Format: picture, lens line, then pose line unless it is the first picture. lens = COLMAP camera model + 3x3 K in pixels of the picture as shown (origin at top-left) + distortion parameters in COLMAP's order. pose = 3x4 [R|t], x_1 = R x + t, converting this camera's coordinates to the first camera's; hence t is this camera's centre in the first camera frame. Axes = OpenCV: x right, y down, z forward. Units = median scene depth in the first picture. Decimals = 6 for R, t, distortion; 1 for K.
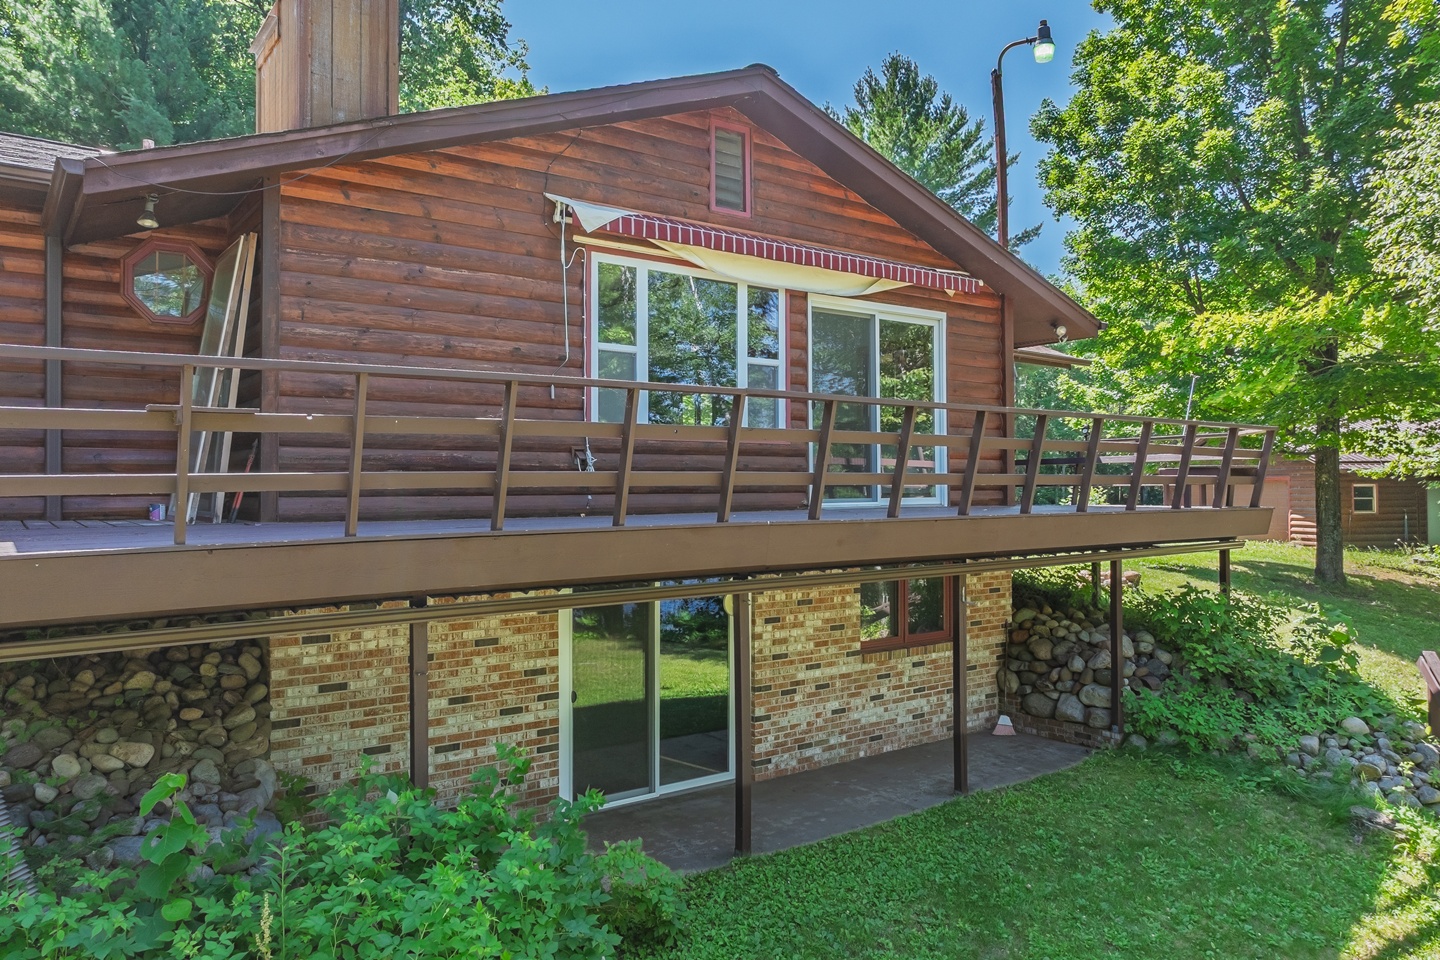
lens RADIAL K [[1006.9, 0, 726.5], [0, 1006.9, 481.1], [0, 0, 1]] dist [-0.008990, 0.016028]
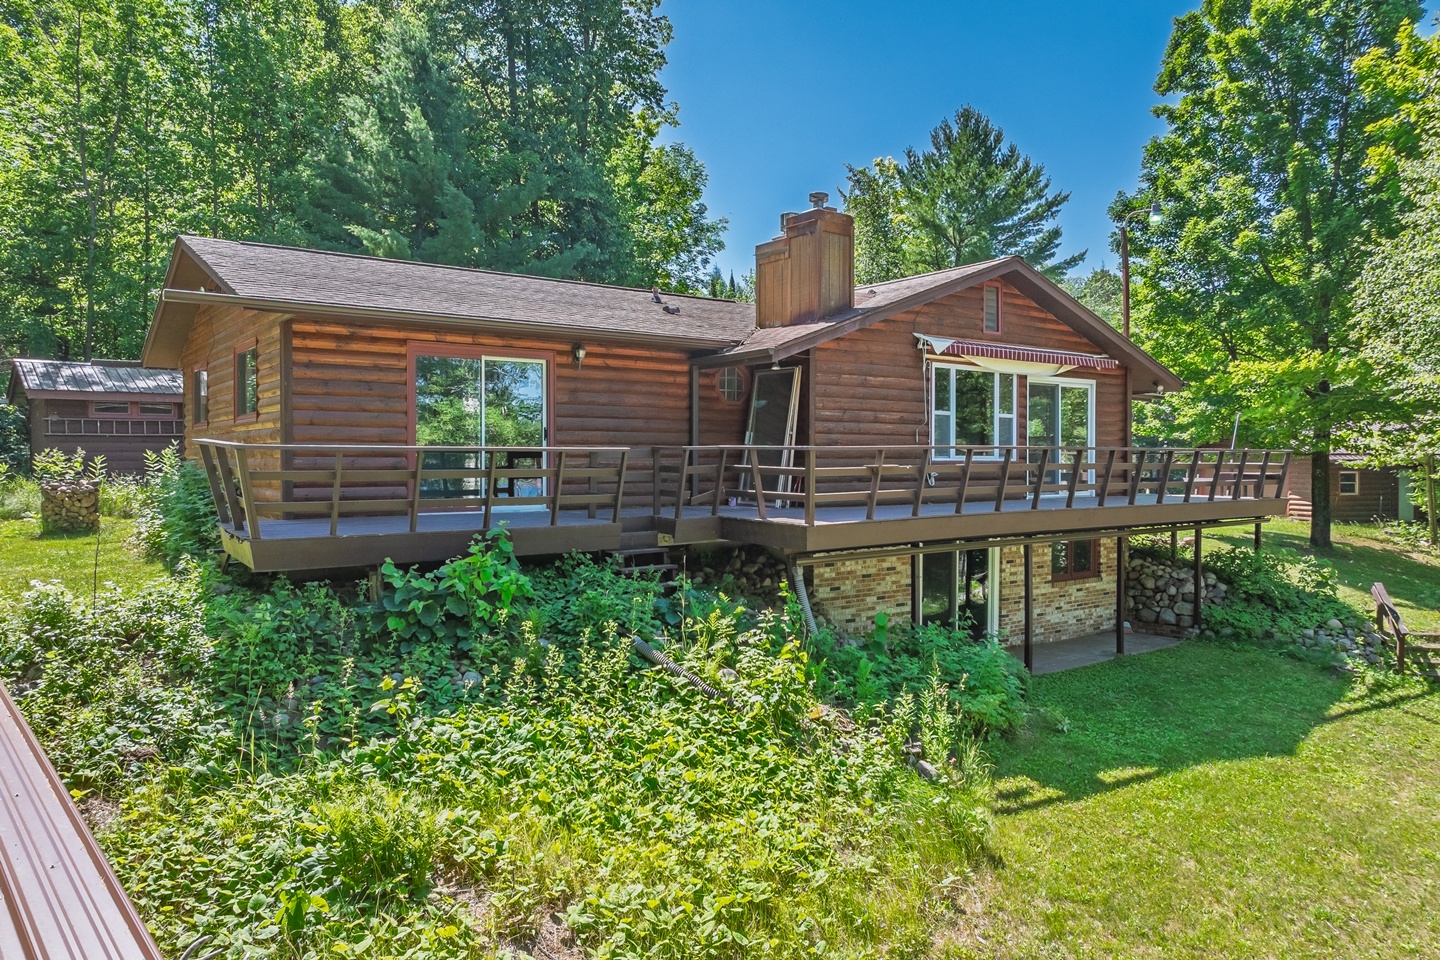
lens RADIAL K [[1006.9, 0, 726.5], [0, 1006.9, 481.1], [0, 0, 1]] dist [-0.008990, 0.016028]
pose [[0.999955, 0.005846, 0.007432, -0.405763], [-0.006061, 0.999554, 0.029229, -0.046019], [-0.007258, -0.029273, 0.999545, -0.666120]]
